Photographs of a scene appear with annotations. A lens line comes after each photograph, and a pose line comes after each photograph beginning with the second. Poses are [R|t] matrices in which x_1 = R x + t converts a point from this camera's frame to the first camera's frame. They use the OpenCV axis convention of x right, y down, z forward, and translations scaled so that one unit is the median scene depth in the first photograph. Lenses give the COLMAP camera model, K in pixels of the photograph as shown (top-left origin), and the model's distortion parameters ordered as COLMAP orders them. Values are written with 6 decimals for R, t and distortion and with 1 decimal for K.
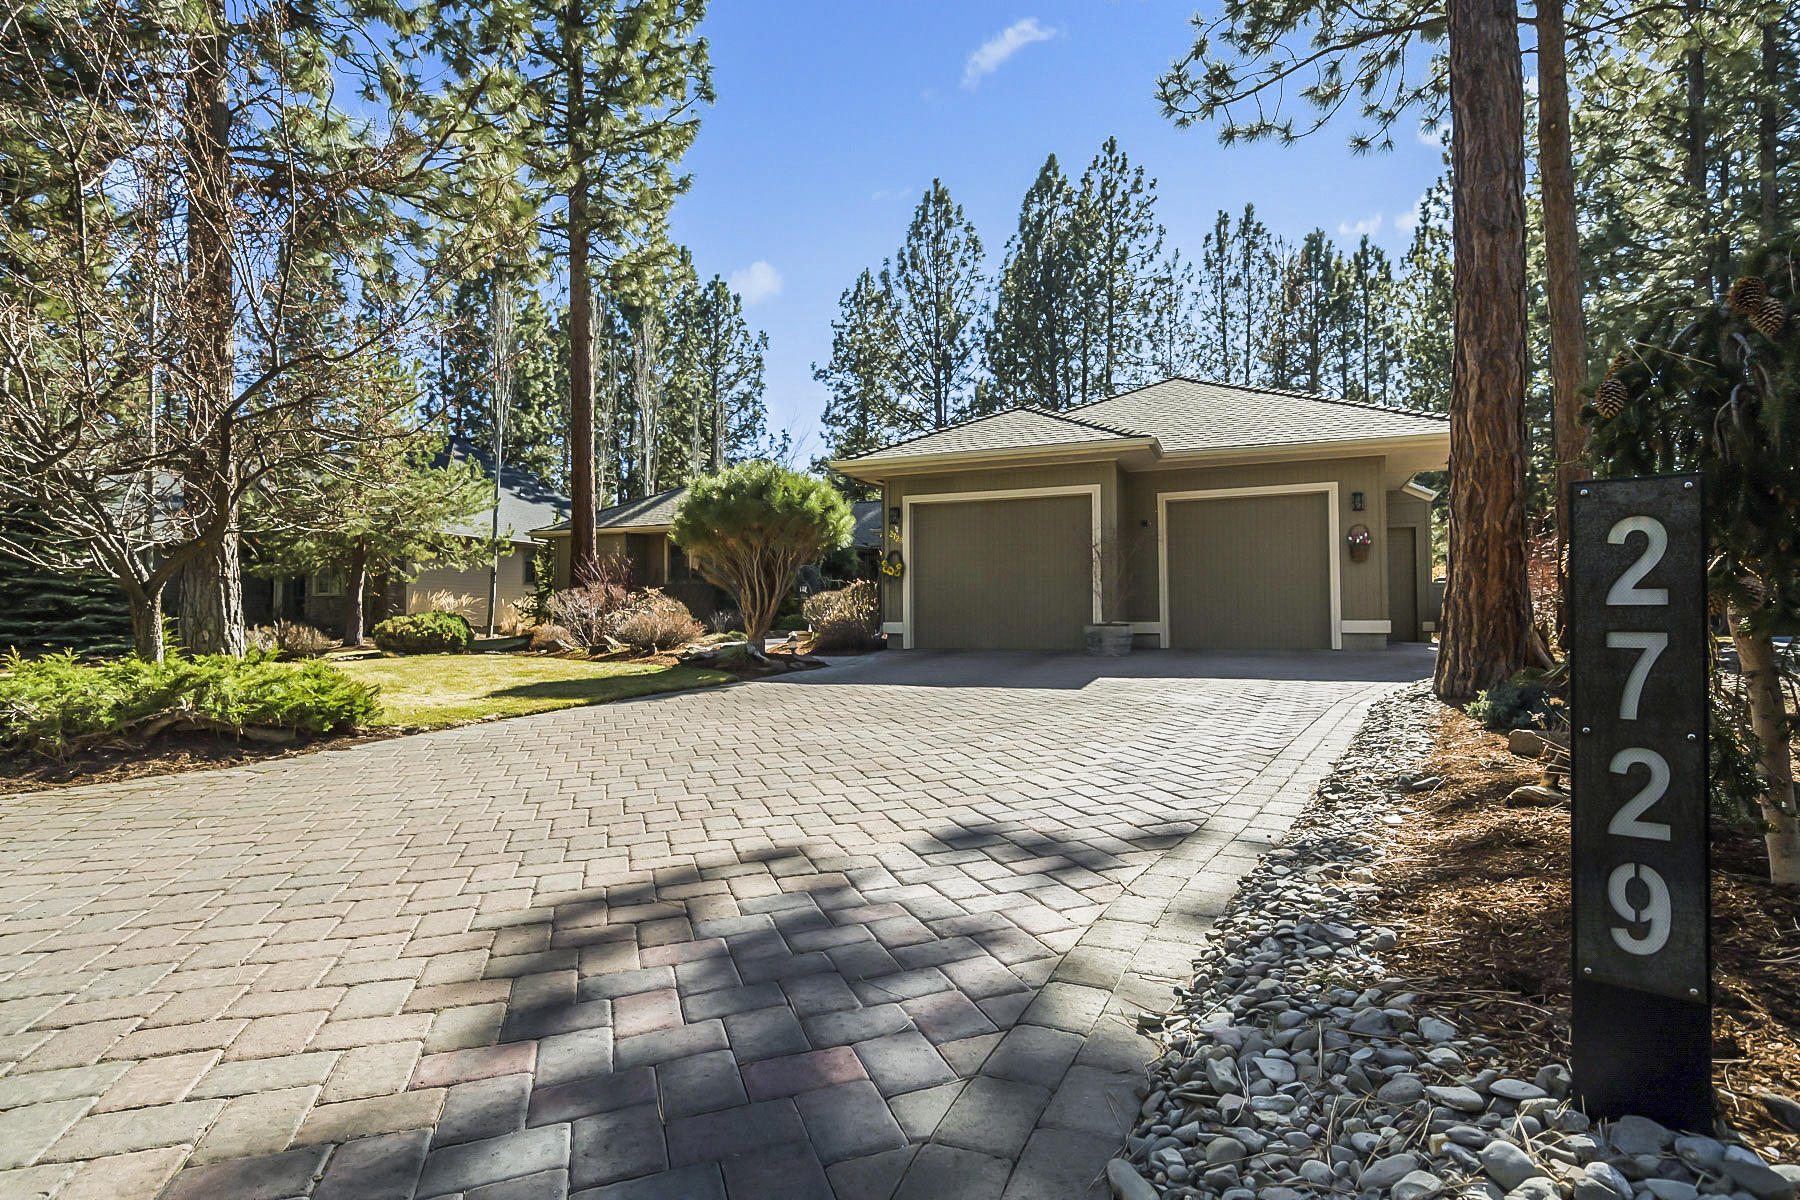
lens RADIAL K [[915.5, 0, 901.8], [0, 915.5, 607.7], [0, 0, 1]] dist [0.000294, 0.000434]
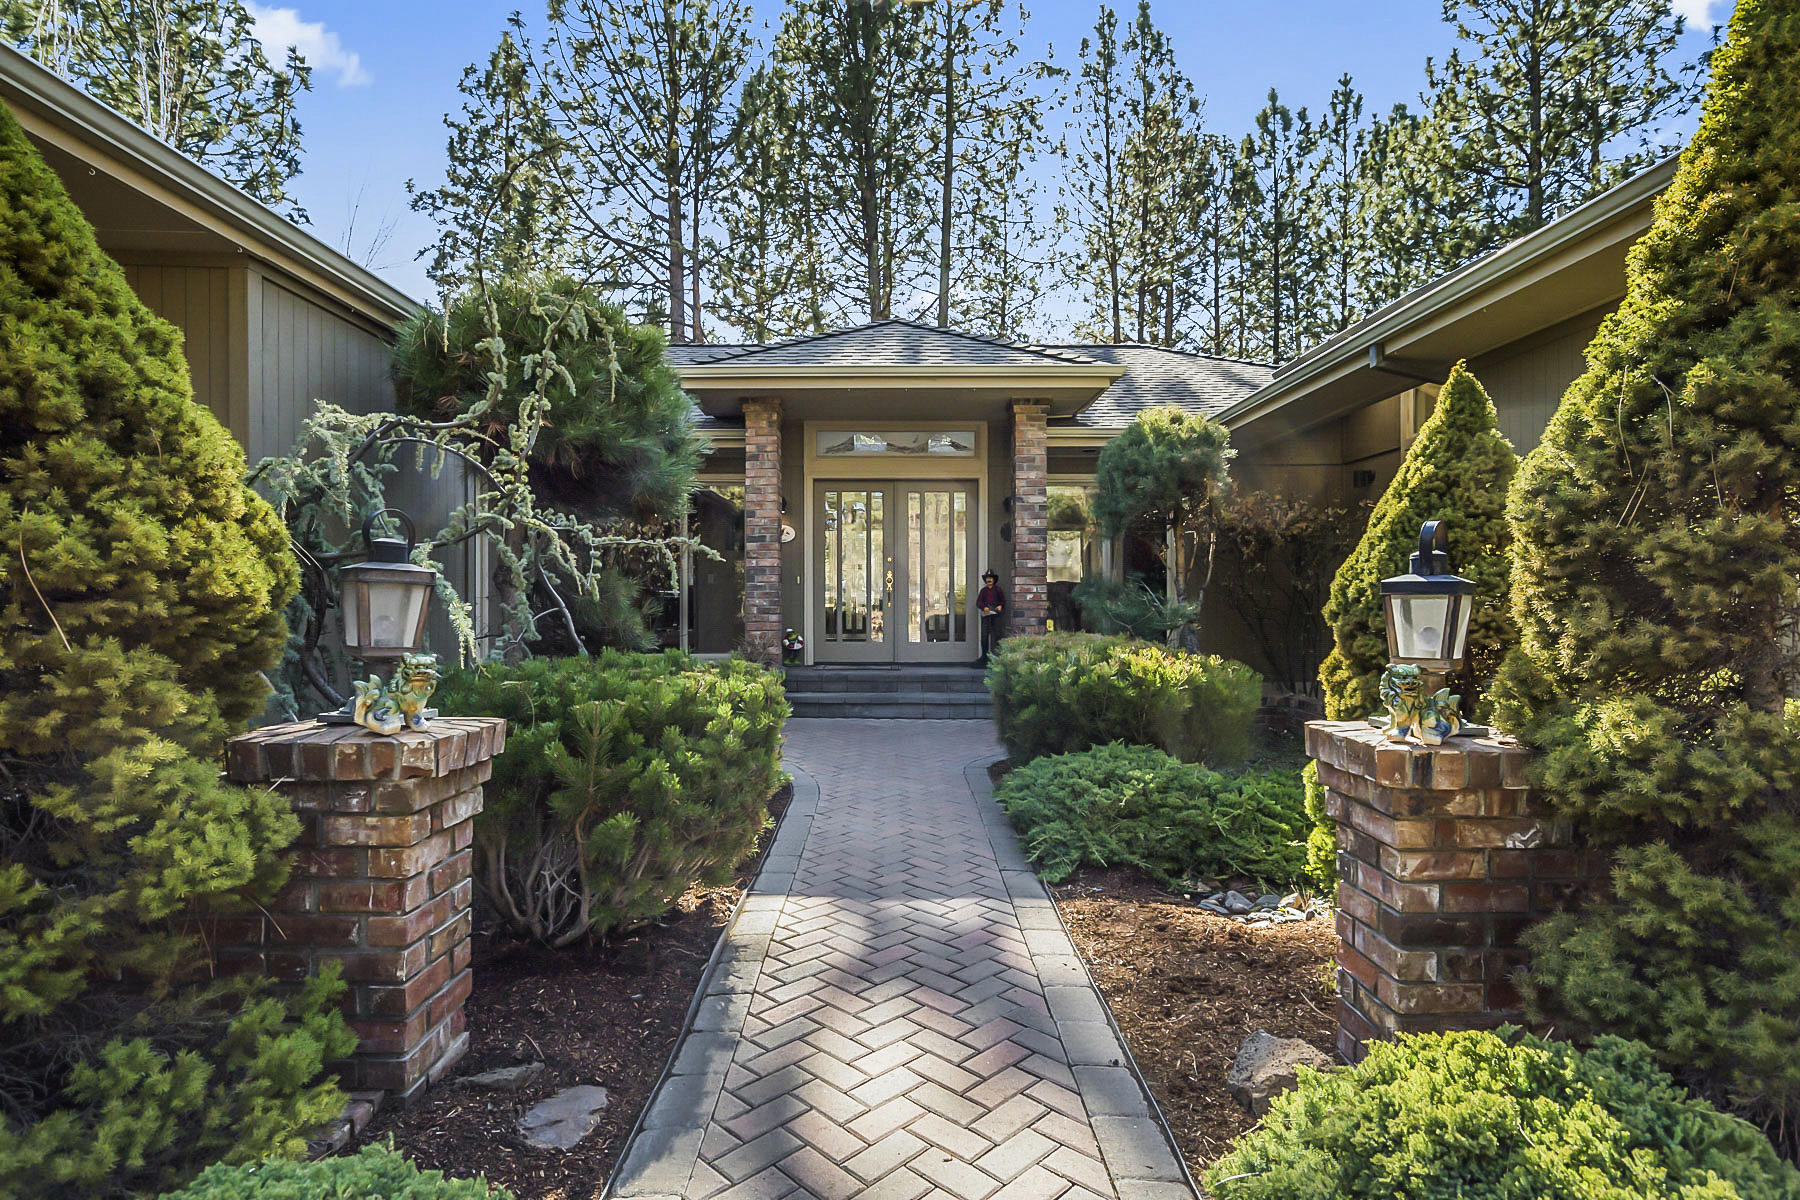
lens RADIAL K [[915.5, 0, 901.8], [0, 915.5, 607.7], [0, 0, 1]] dist [0.000294, 0.000434]
pose [[0.920734, -0.006920, 0.390130, -0.044790], [0.000360, 0.999857, 0.016884, -0.007127], [-0.390191, -0.015405, 0.920605, 0.403149]]
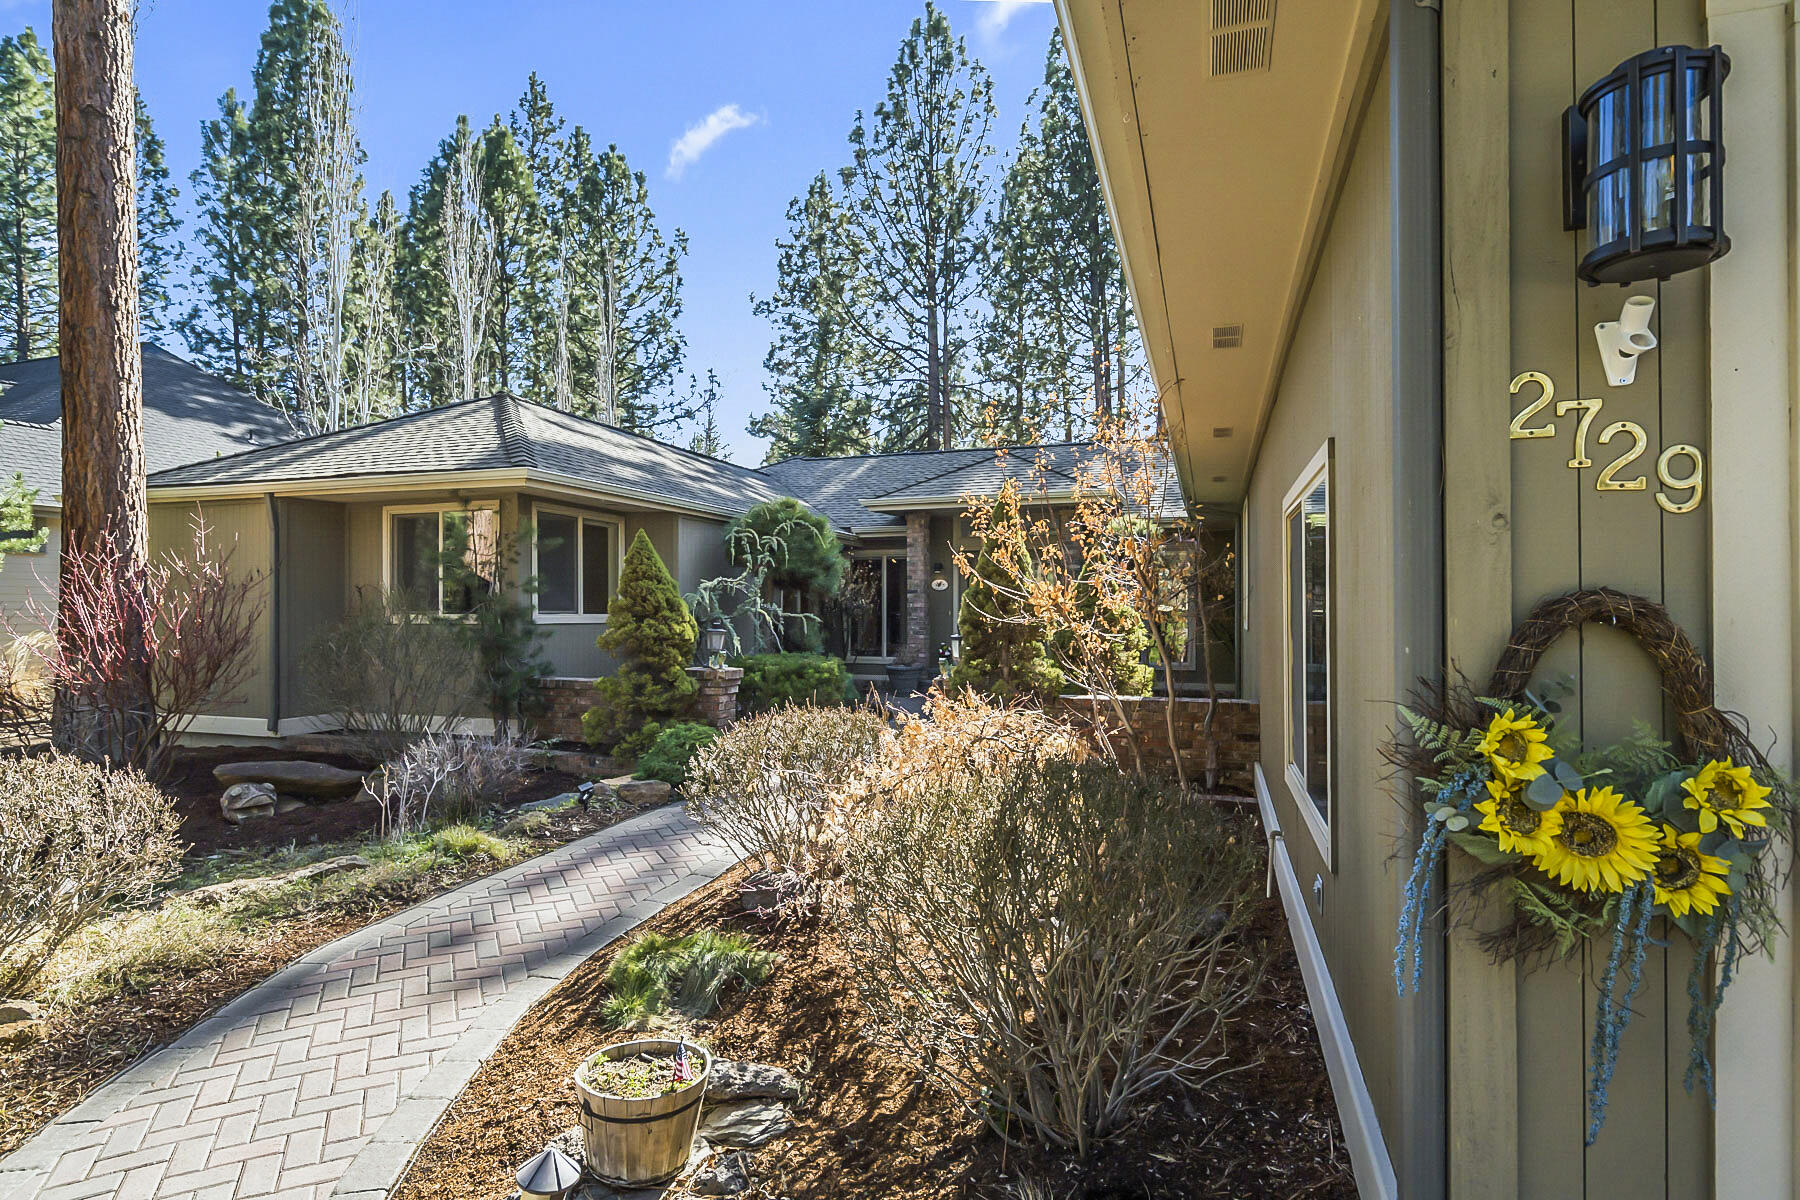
lens RADIAL K [[915.5, 0, 901.8], [0, 915.5, 607.7], [0, 0, 1]] dist [0.000294, 0.000434]
pose [[0.997972, -0.004425, 0.063501, -0.026595], [0.004008, 0.999970, 0.006697, -0.013334], [-0.063529, -0.006429, 0.997959, 0.279195]]
